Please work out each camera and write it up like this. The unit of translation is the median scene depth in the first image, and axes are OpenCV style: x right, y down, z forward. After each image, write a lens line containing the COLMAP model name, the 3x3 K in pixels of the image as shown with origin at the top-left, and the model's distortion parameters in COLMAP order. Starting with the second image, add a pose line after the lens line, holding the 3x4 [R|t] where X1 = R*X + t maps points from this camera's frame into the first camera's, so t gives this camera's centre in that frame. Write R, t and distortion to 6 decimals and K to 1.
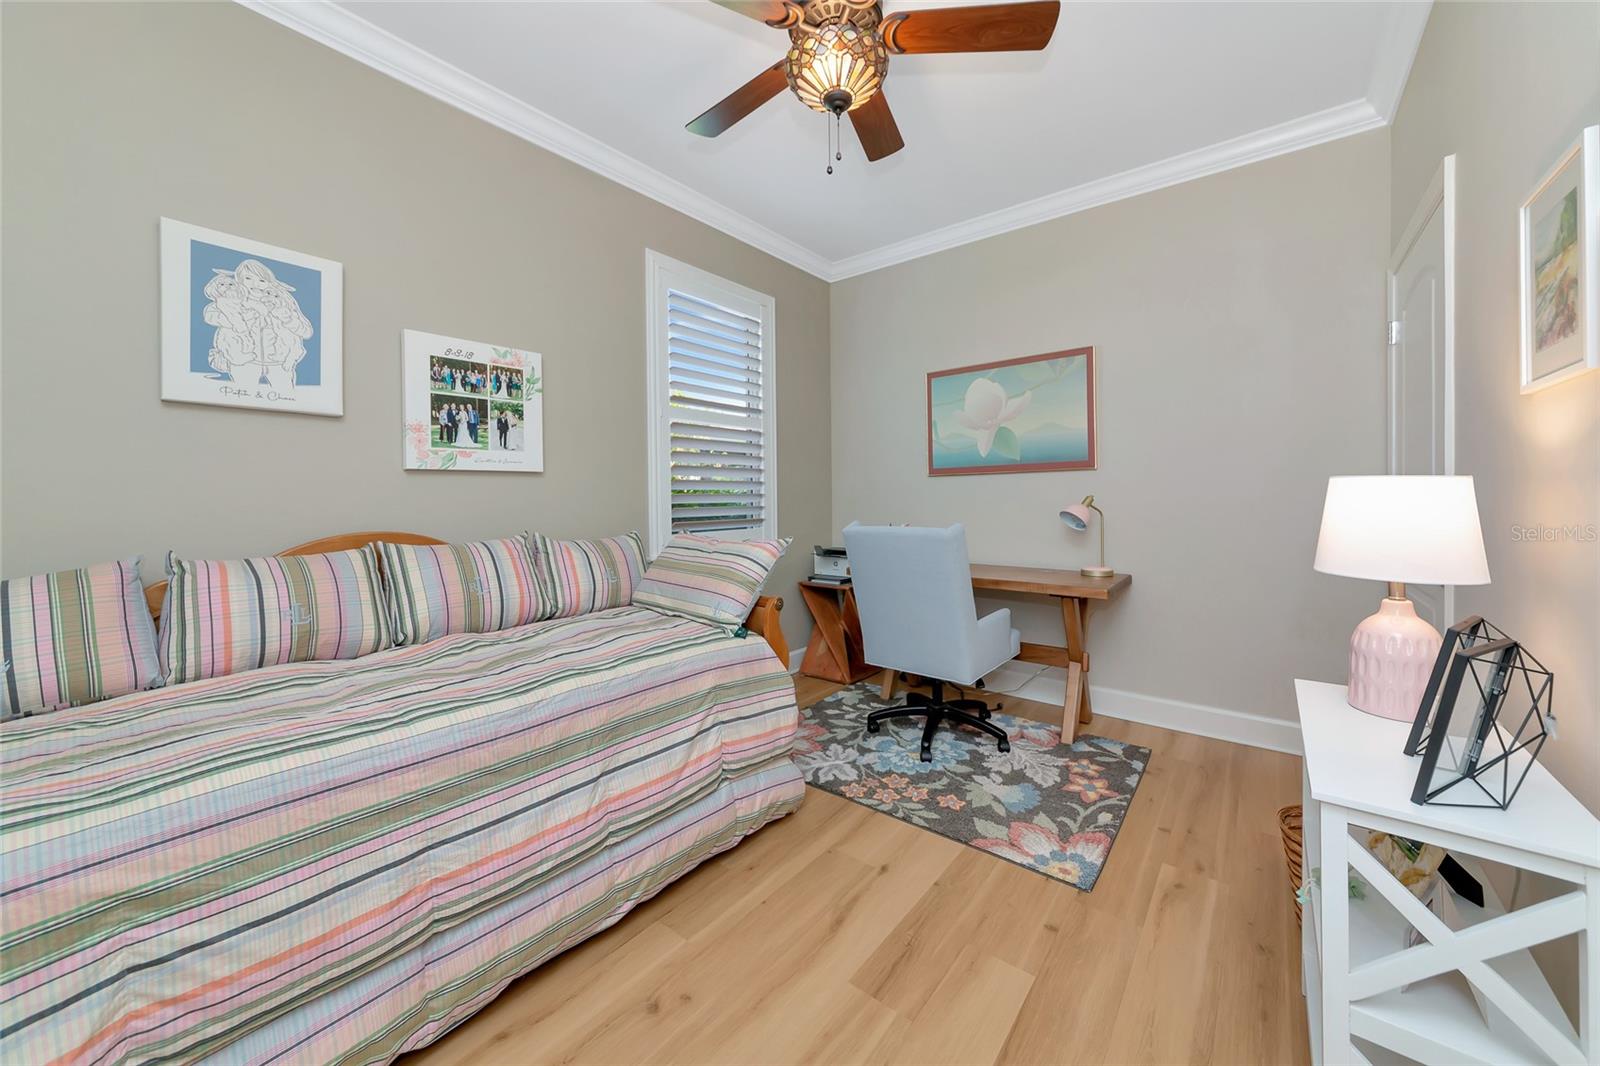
lens RADIAL K [[562.0, 0, 793.1], [0, 562.0, 499.3], [0, 0, 1]] dist [0.002732, 0.001432]
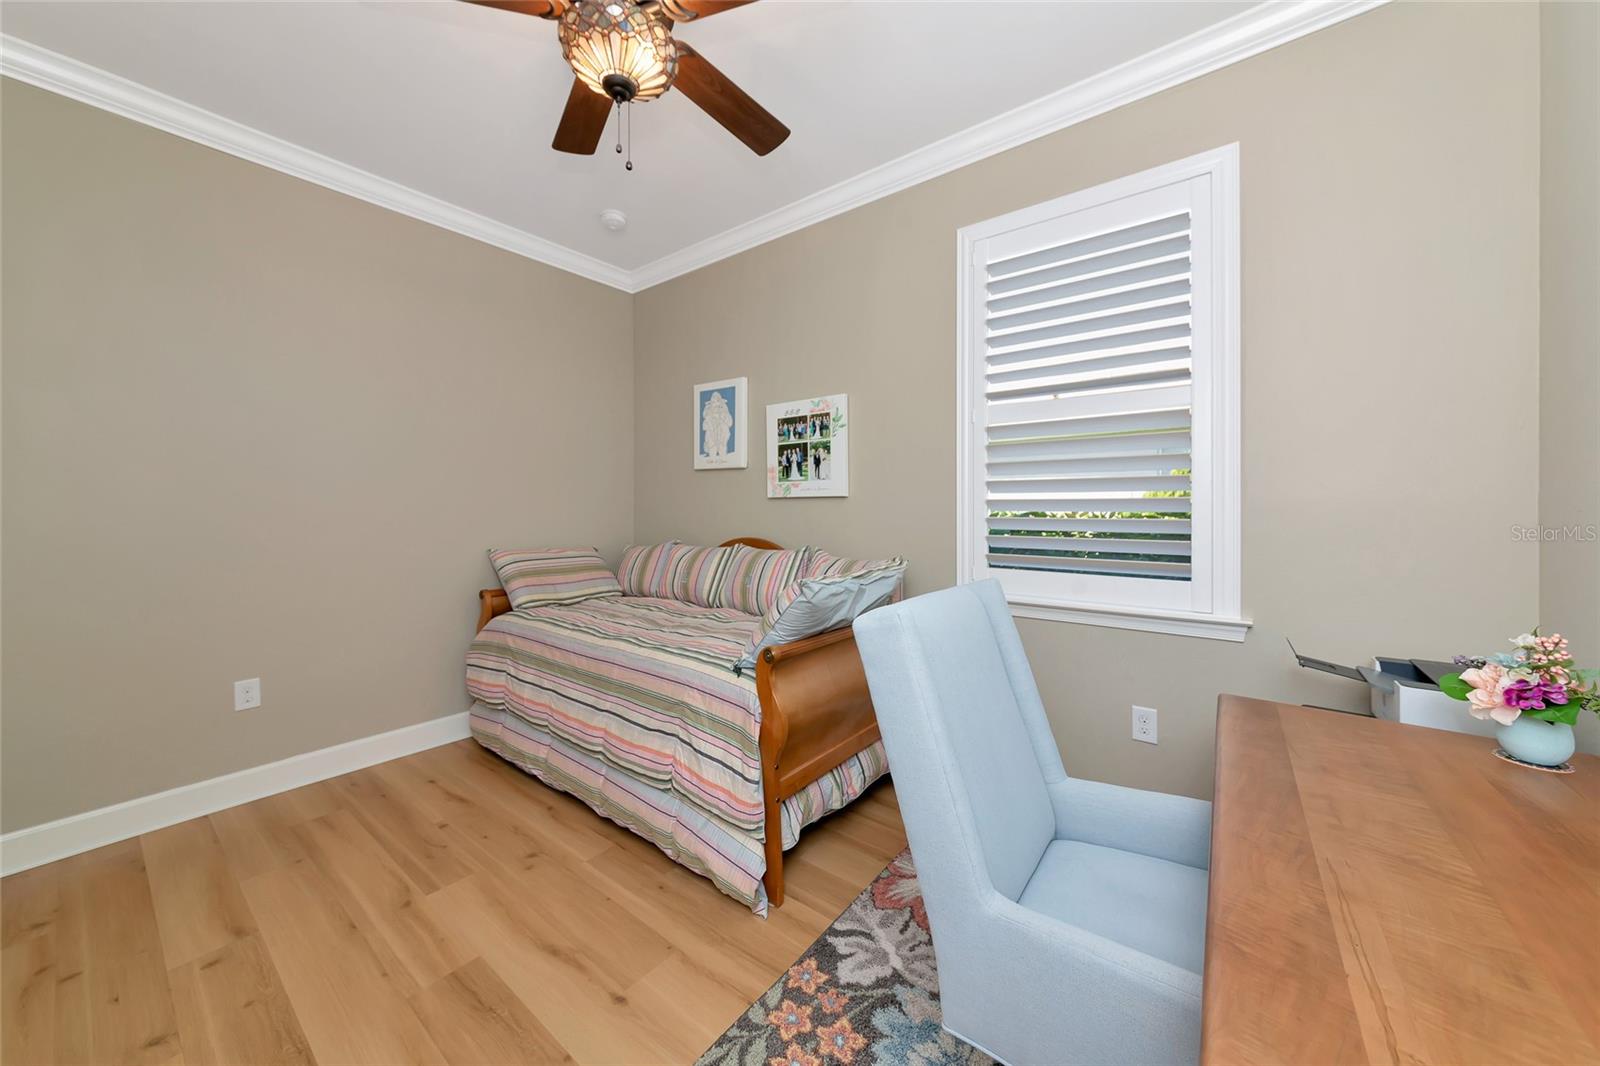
lens RADIAL K [[562.0, 0, 814.8], [0, 562.0, 502.2], [0, 0, 1]] dist [0.002732, 0.001432]
pose [[0.057990, 0.002098, -0.998315, 0.757531], [-0.005051, 0.999986, 0.001808, -0.041619], [0.998304, 0.004938, 0.058000, 0.951963]]
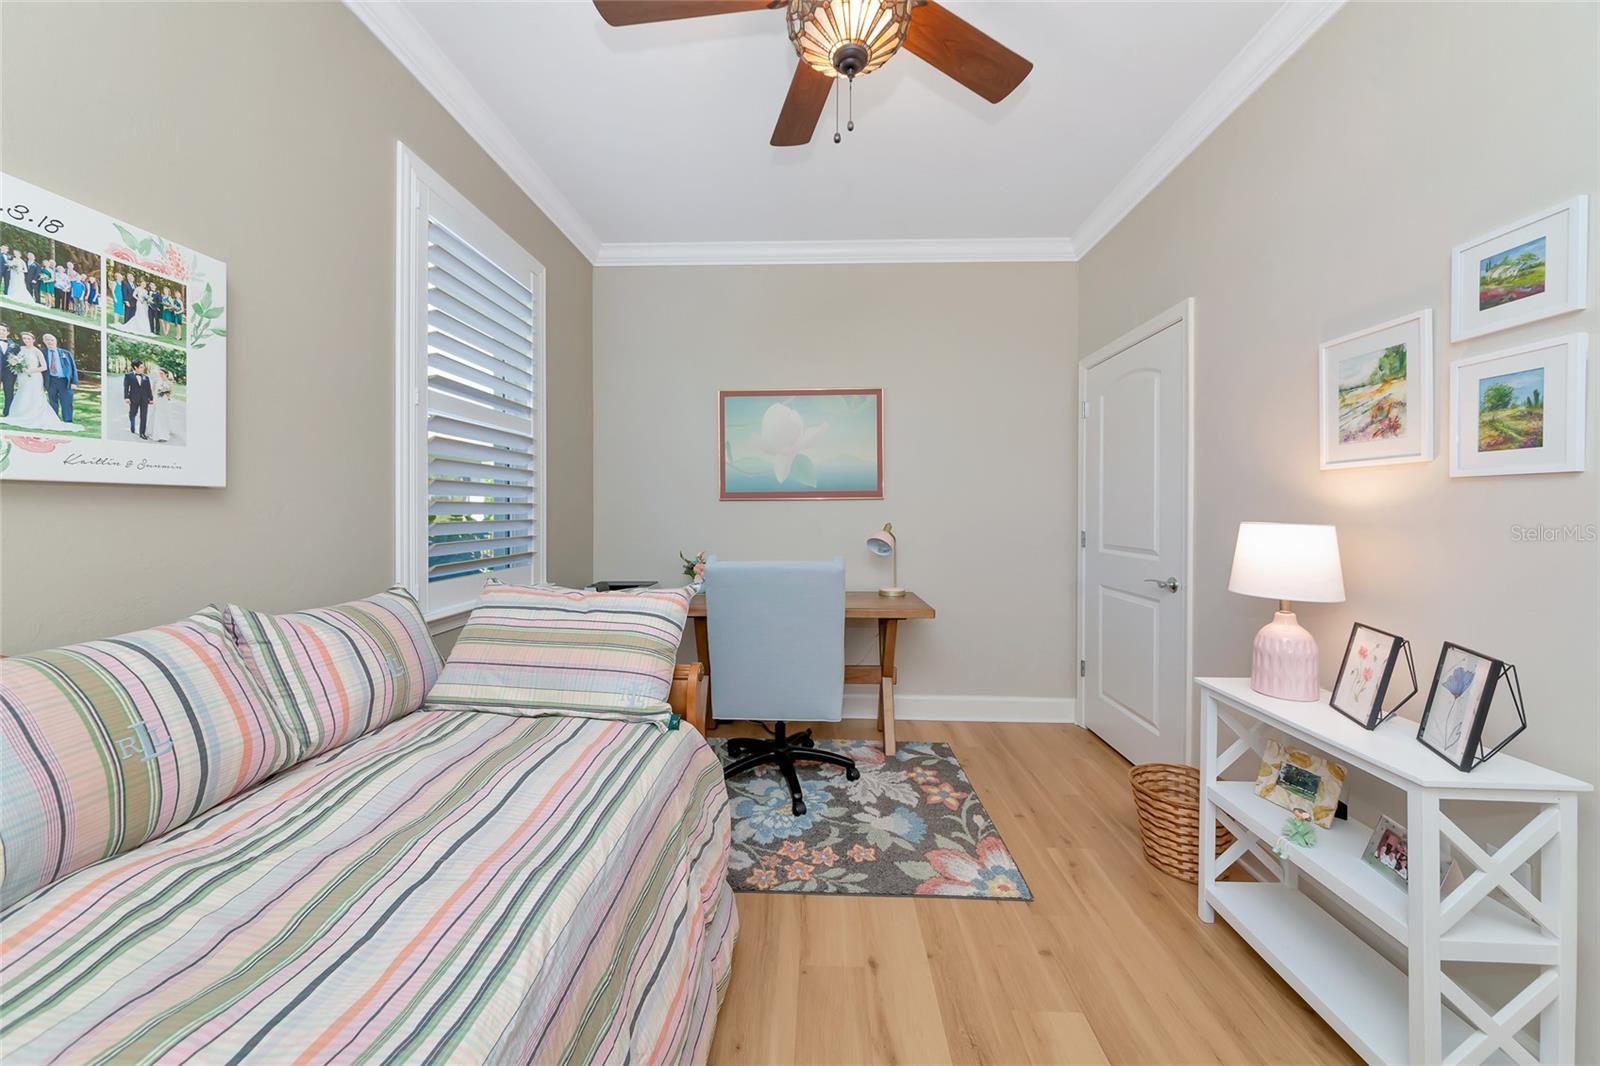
lens RADIAL K [[562.0, 0, 780.6], [0, 562.0, 510.6], [0, 0, 1]] dist [0.002732, 0.001432]
pose [[0.812200, 0.008007, 0.583325, -0.360984], [-0.004033, 0.999959, -0.008110, -0.026815], [-0.583366, 0.004234, 0.812199, 0.291197]]
